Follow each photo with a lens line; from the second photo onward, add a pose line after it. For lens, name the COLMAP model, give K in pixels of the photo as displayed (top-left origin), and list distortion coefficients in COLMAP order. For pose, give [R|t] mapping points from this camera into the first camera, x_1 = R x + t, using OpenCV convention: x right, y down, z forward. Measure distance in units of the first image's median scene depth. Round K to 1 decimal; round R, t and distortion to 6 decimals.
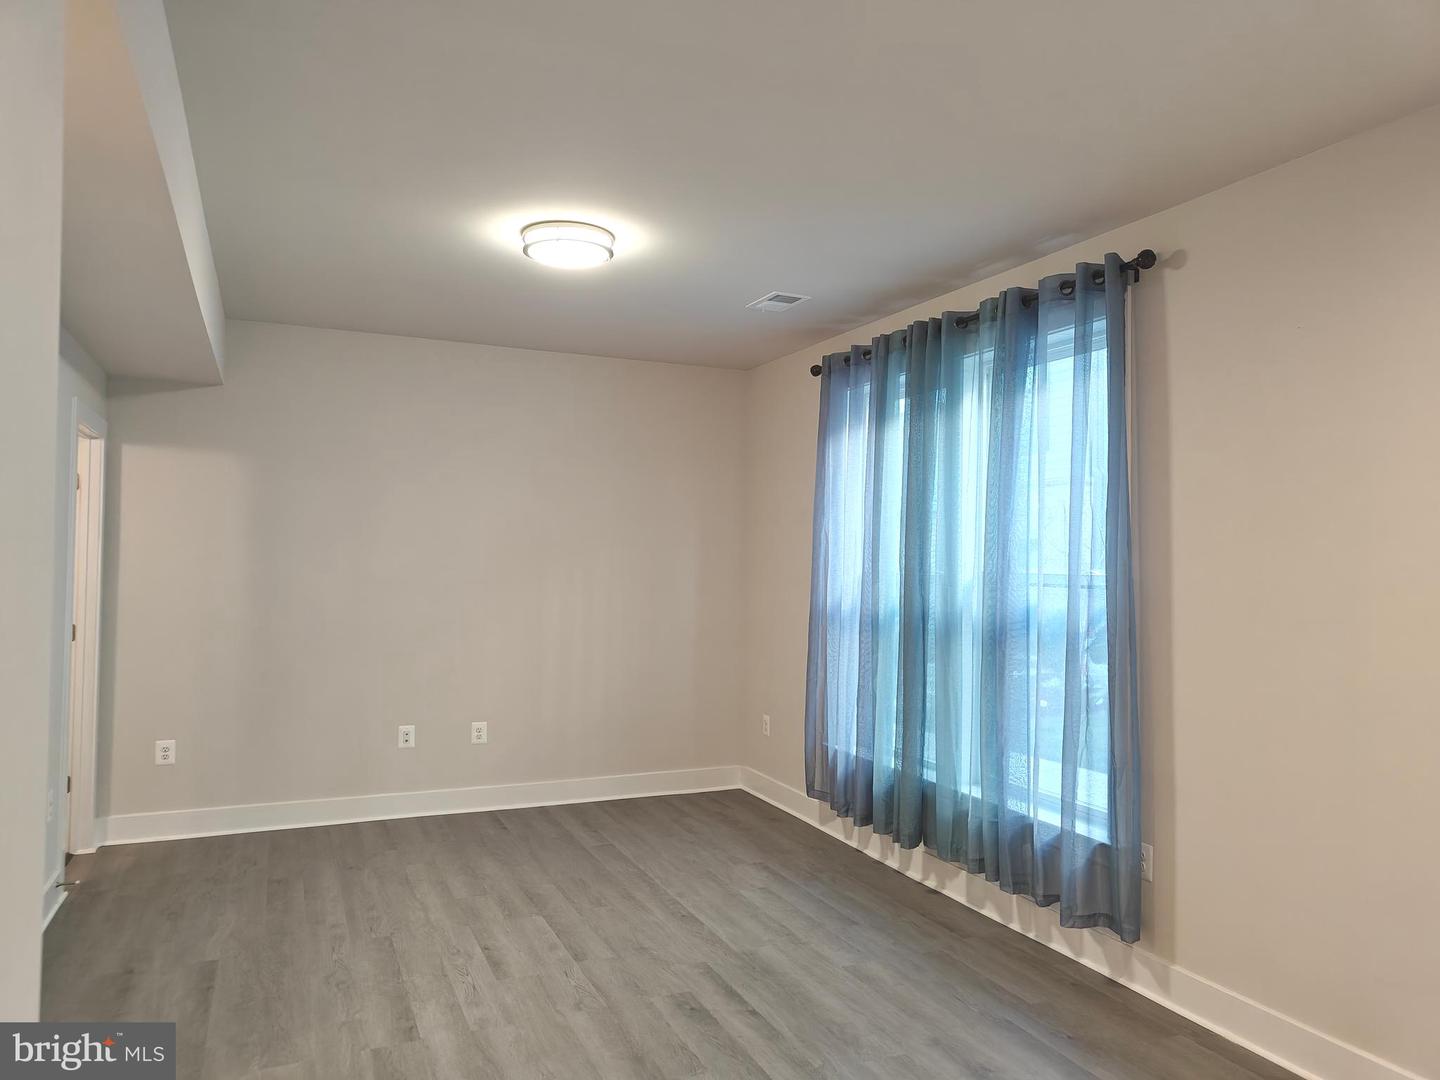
lens RADIAL K [[1005.4, 0, 720.0], [0, 1005.4, 540.0], [0, 0, 1]] dist [0.021292, -0.002186]
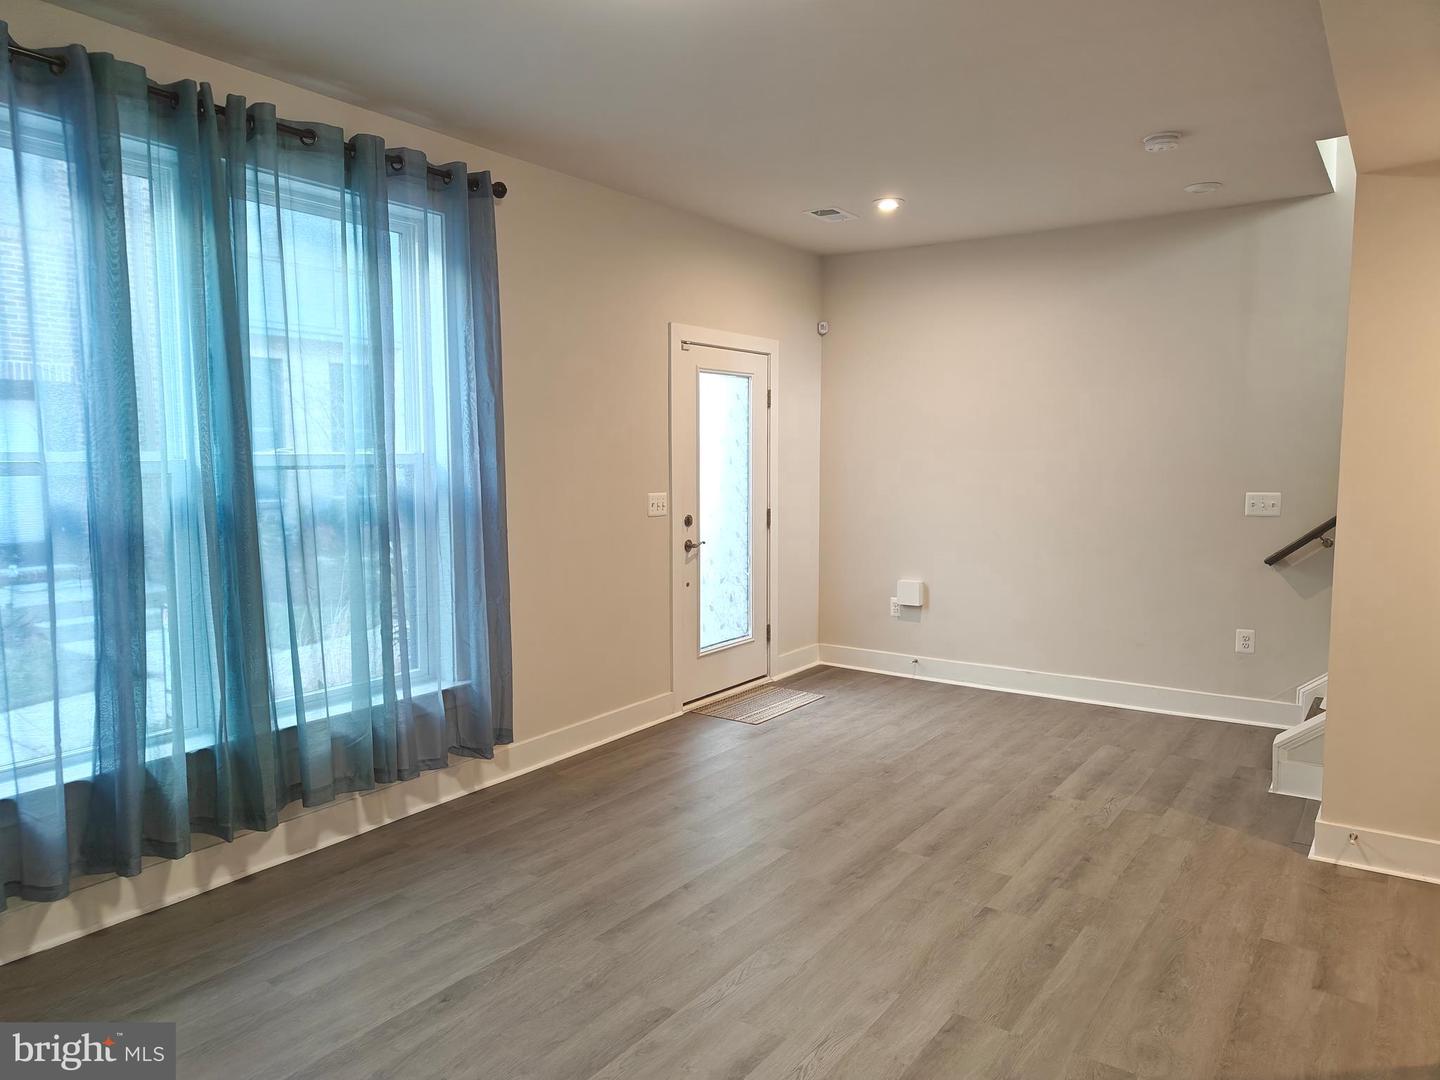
lens RADIAL K [[1005.4, 0, 720.0], [0, 1005.4, 540.0], [0, 0, 1]] dist [0.021292, -0.002186]
pose [[-0.521803, -0.089560, 0.848352, -0.638357], [-0.021899, 0.995552, 0.091630, 0.018977], [-0.852785, 0.029235, -0.521443, 1.163545]]
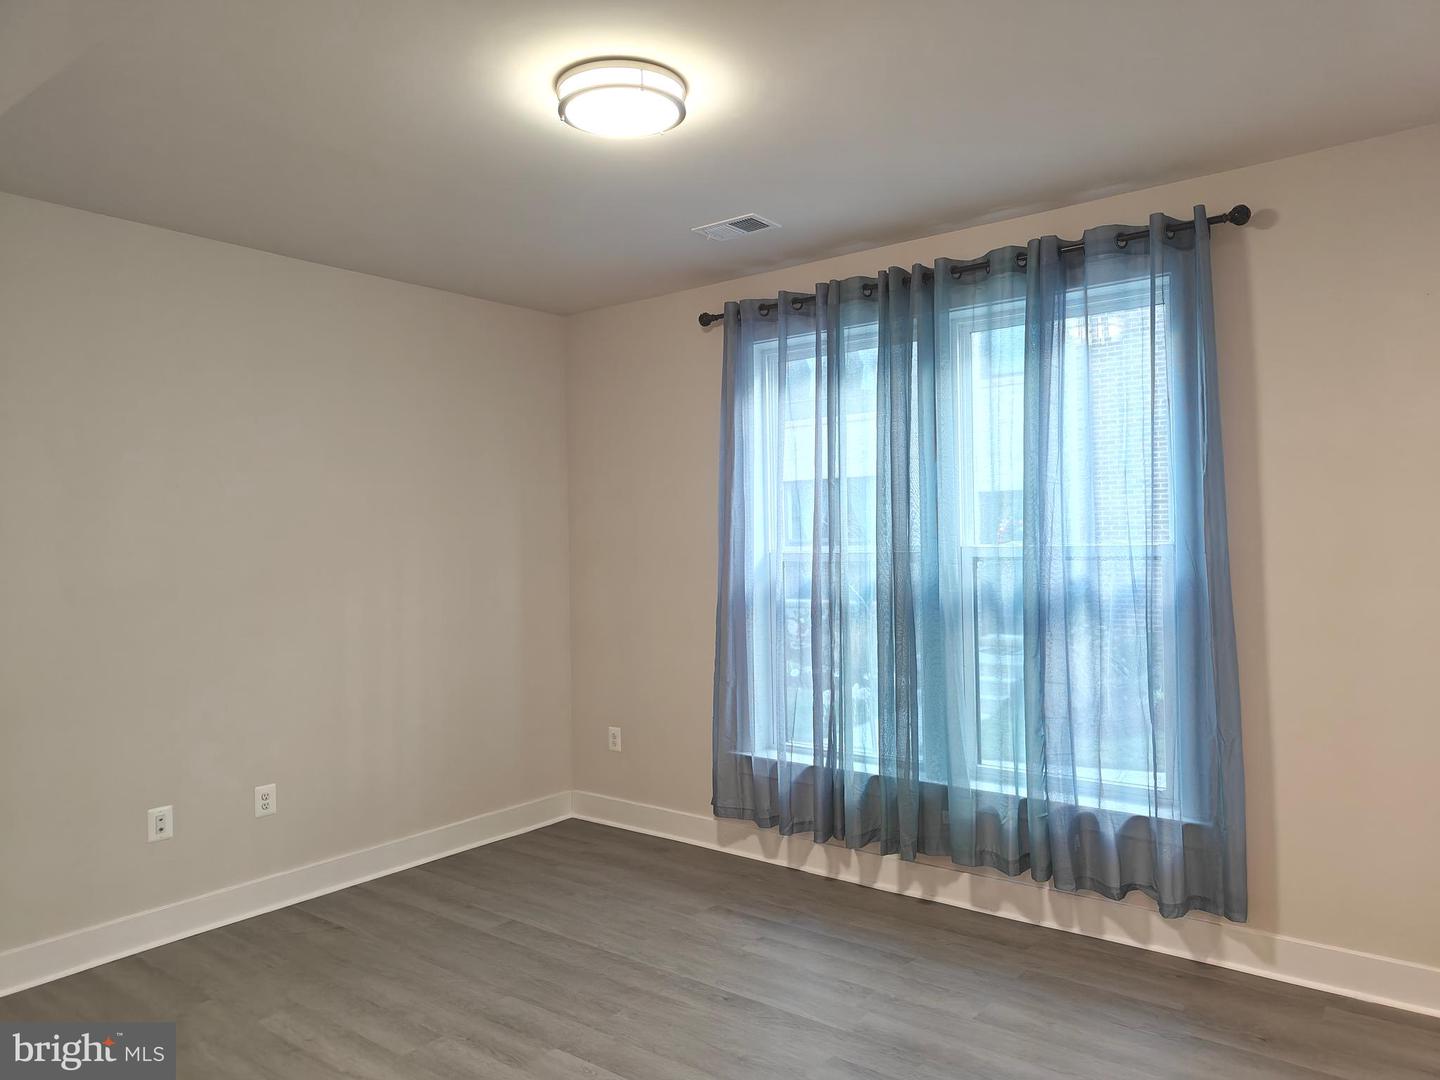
lens RADIAL K [[1005.4, 0, 720.0], [0, 1005.4, 540.0], [0, 0, 1]] dist [0.021292, -0.002186]
pose [[0.882489, -0.032508, 0.469208, -0.392217], [0.023124, 0.999401, 0.025750, -0.003689], [-0.469764, -0.011874, 0.882712, 0.310879]]
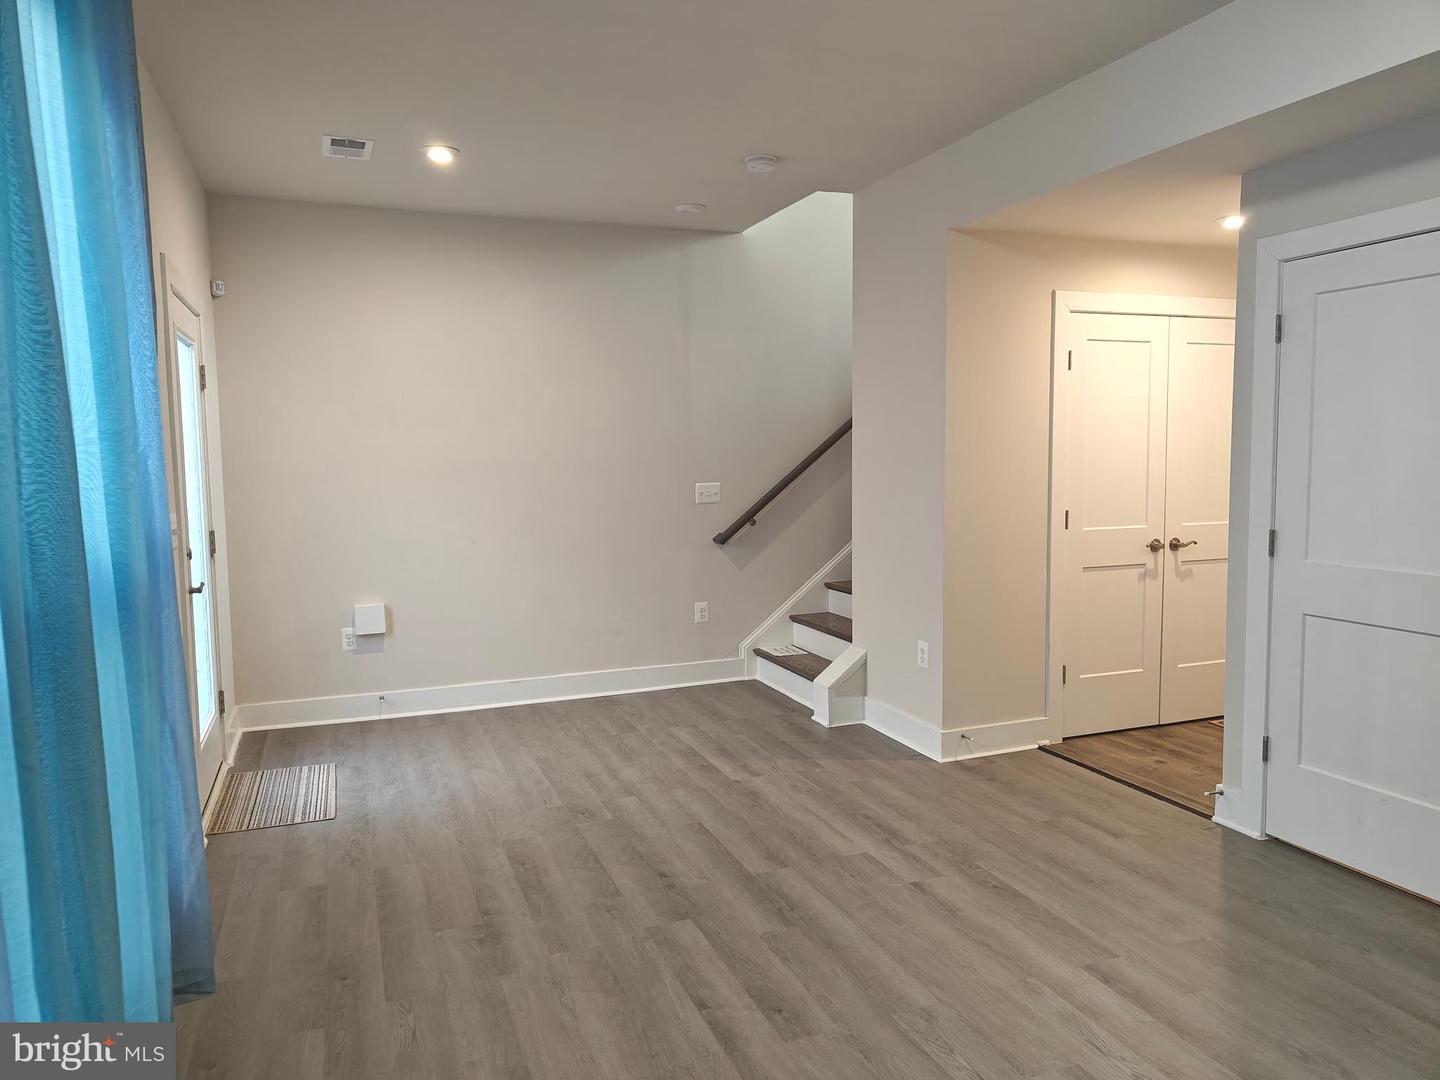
lens RADIAL K [[1005.4, 0, 720.0], [0, 1005.4, 540.0], [0, 0, 1]] dist [0.021292, -0.002186]
pose [[-0.998755, -0.005536, 0.049571, -0.014316], [-0.001865, 0.997271, 0.073803, 0.036695], [-0.049845, 0.073618, -0.996040, 1.371016]]
